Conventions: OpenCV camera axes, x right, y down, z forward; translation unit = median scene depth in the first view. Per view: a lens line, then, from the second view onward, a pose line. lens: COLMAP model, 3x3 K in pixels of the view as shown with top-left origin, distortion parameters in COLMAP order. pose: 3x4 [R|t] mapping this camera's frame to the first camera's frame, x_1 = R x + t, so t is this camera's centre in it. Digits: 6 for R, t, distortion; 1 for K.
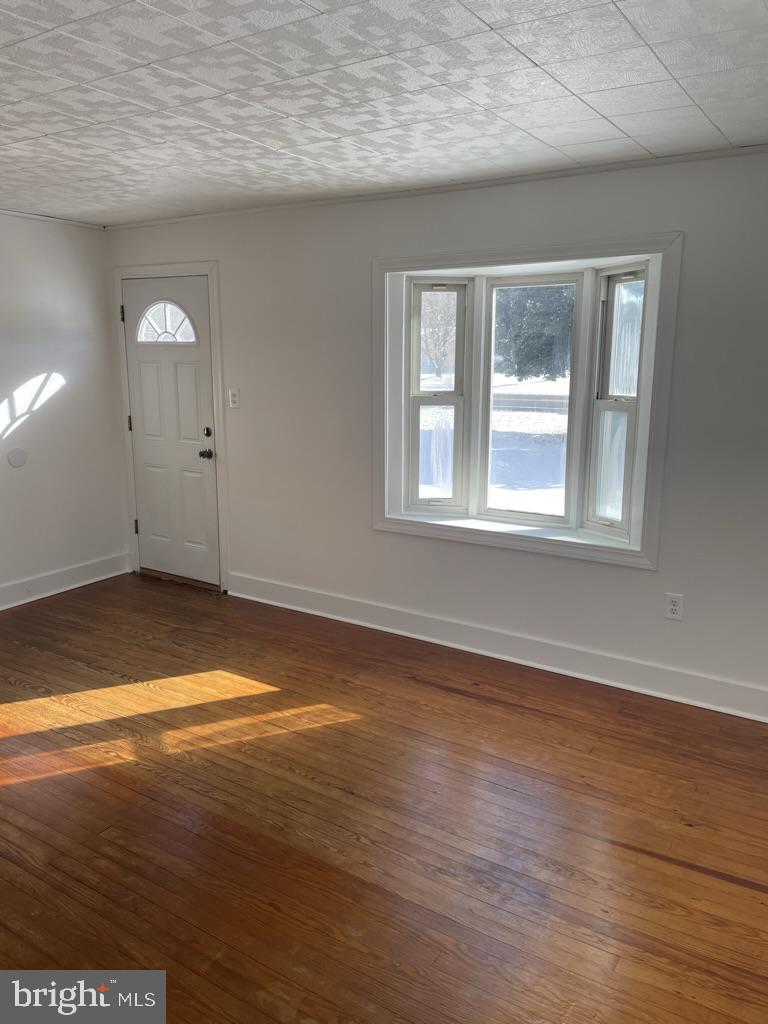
lens RADIAL K [[773.2, 0, 389.8], [0, 773.2, 501.8], [0, 0, 1]] dist [0.088638, -0.111580]
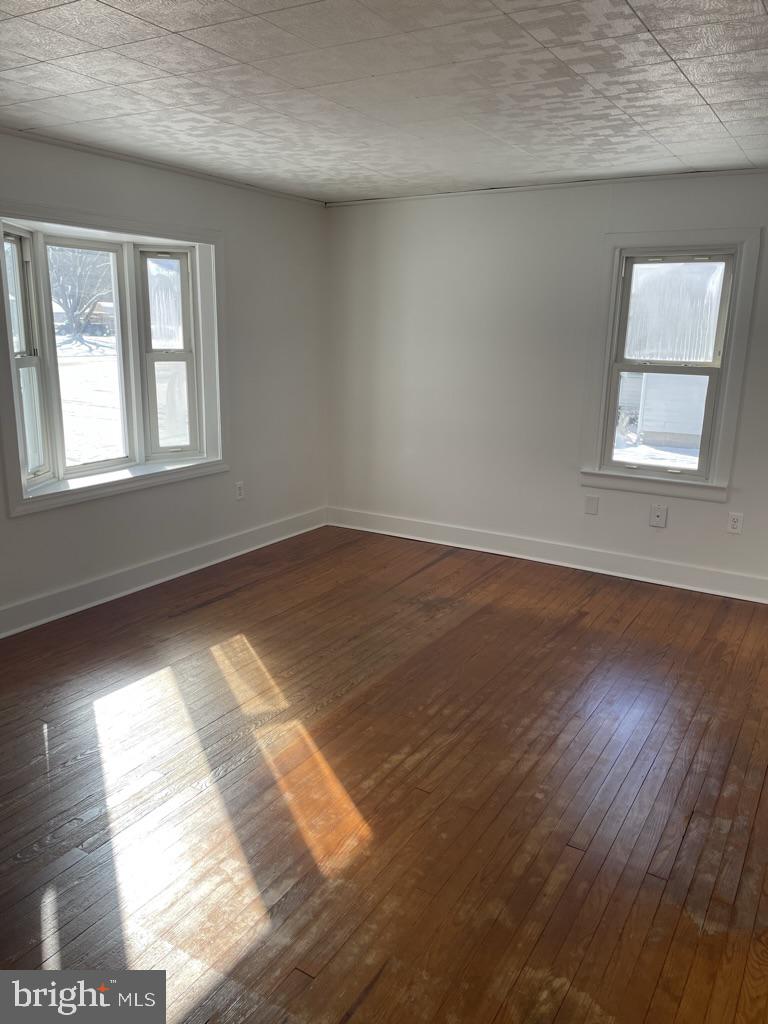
lens RADIAL K [[773.2, 0, 384.5], [0, 773.2, 502.8], [0, 0, 1]] dist [0.088638, -0.111580]
pose [[-0.021222, -0.231239, 0.972665, -1.139956], [0.171451, 0.957630, 0.231406, -0.144608], [-0.984964, 0.171675, 0.019323, 0.746264]]
